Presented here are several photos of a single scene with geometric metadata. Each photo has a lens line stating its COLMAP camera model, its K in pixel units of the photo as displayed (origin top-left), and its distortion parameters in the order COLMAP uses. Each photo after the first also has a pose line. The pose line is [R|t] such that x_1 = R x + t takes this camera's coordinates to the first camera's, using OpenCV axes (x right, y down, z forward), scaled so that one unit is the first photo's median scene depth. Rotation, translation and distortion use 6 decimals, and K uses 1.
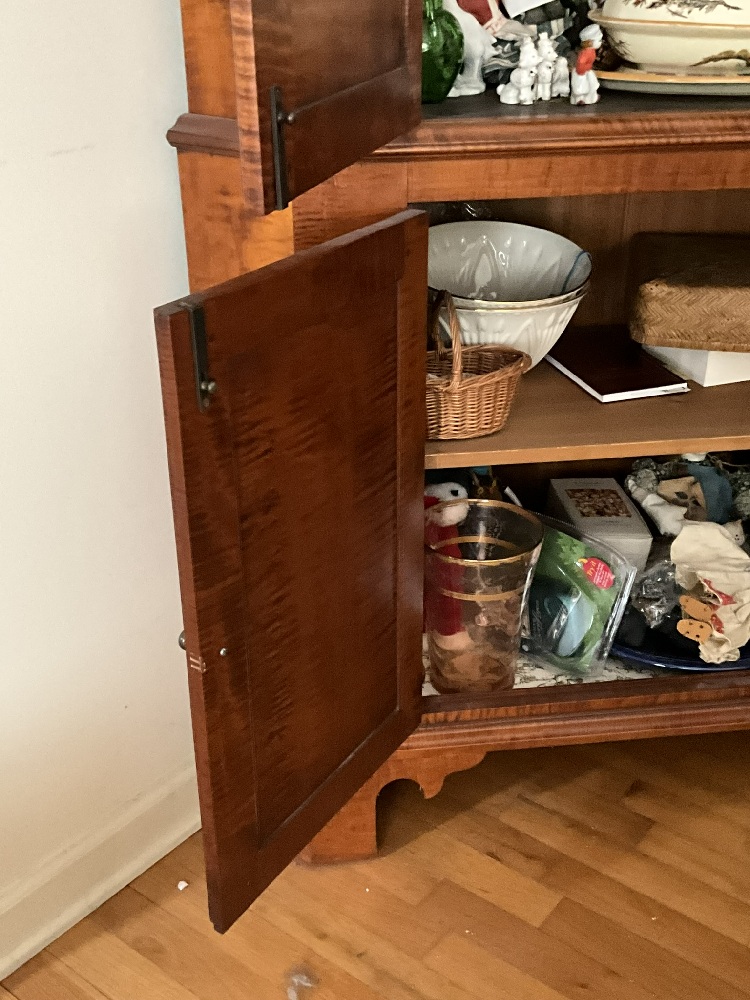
lens RADIAL K [[1163.2, 0, 375.0], [0, 1163.2, 500.0], [0, 0, 1]] dist [0.064037, -0.063056]
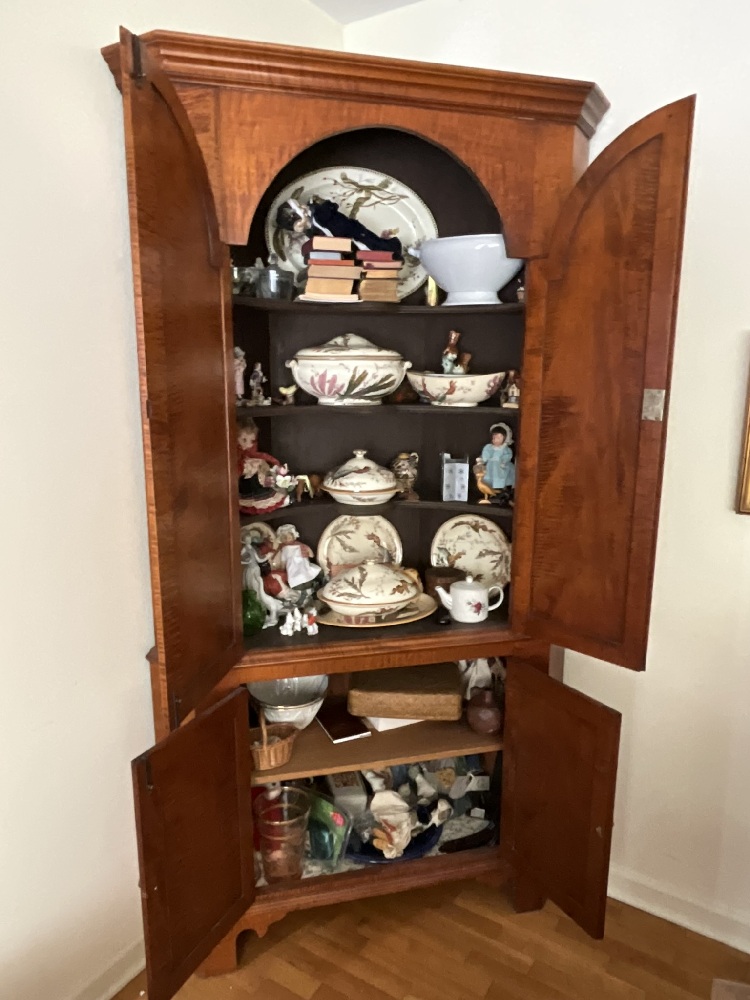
lens RADIAL K [[695.9, 0, 375.0], [0, 695.9, 500.0], [0, 0, 1]] dist [-0.001965, -0.008821]
pose [[0.994034, -0.014079, 0.108159, 0.130160], [0.042637, 0.962885, -0.266523, -0.176795], [-0.100392, 0.269544, 0.957741, -0.482679]]
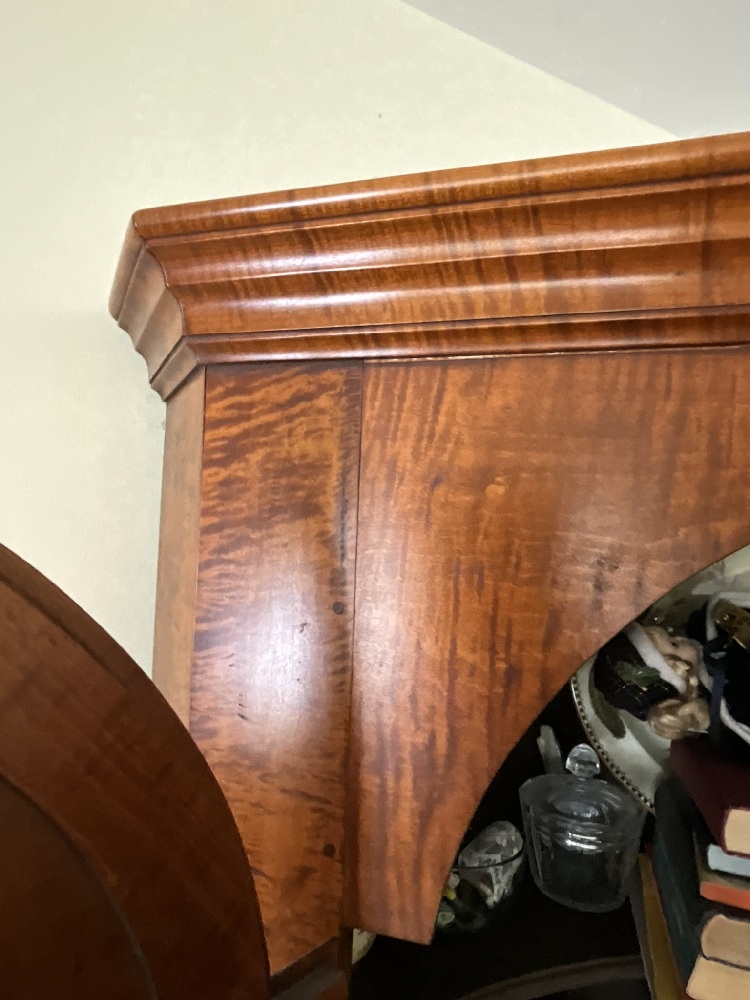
lens RADIAL K [[612.9, 0, 375.0], [0, 612.9, 500.0], [0, 0, 1]] dist [-0.003637, -0.000222]
pose [[0.911358, 0.011800, -0.411446, 0.126653], [-0.212974, 0.868904, -0.446820, -0.898166], [0.352234, 0.494840, 0.794395, 0.200505]]
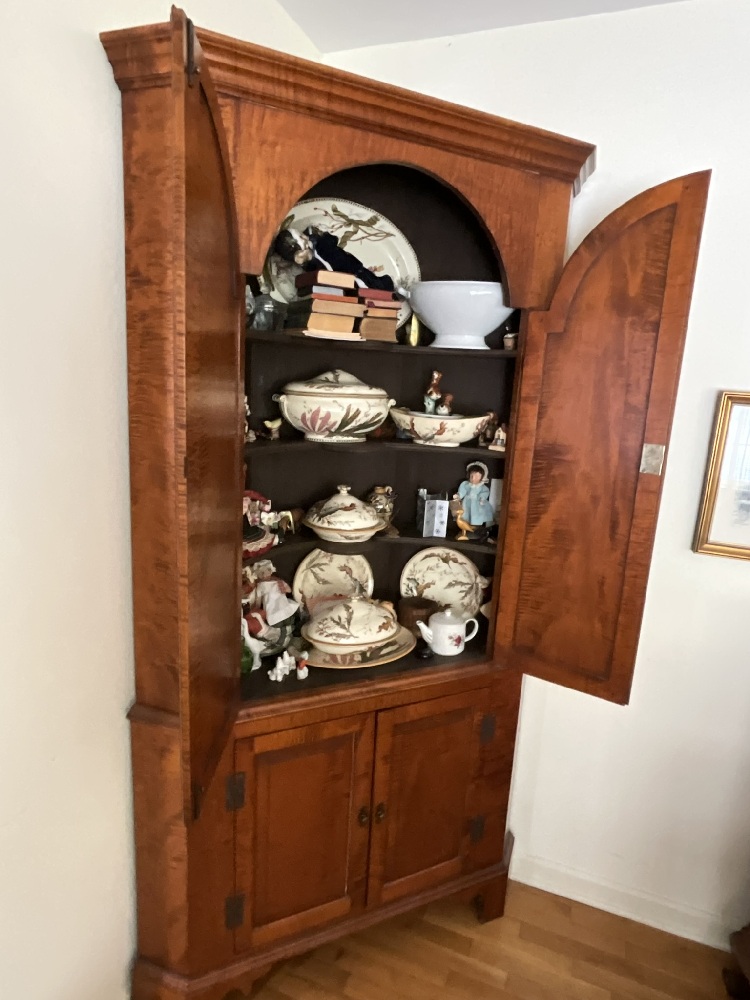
lens RADIAL K [[612.9, 0, 375.0], [0, 612.9, 500.0], [0, 0, 1]] dist [-0.003637, -0.000222]
pose [[0.950488, -0.008601, 0.310643, -0.068399], [0.087584, 0.966510, -0.241222, -0.319821], [-0.298165, 0.256486, 0.919409, -0.305254]]
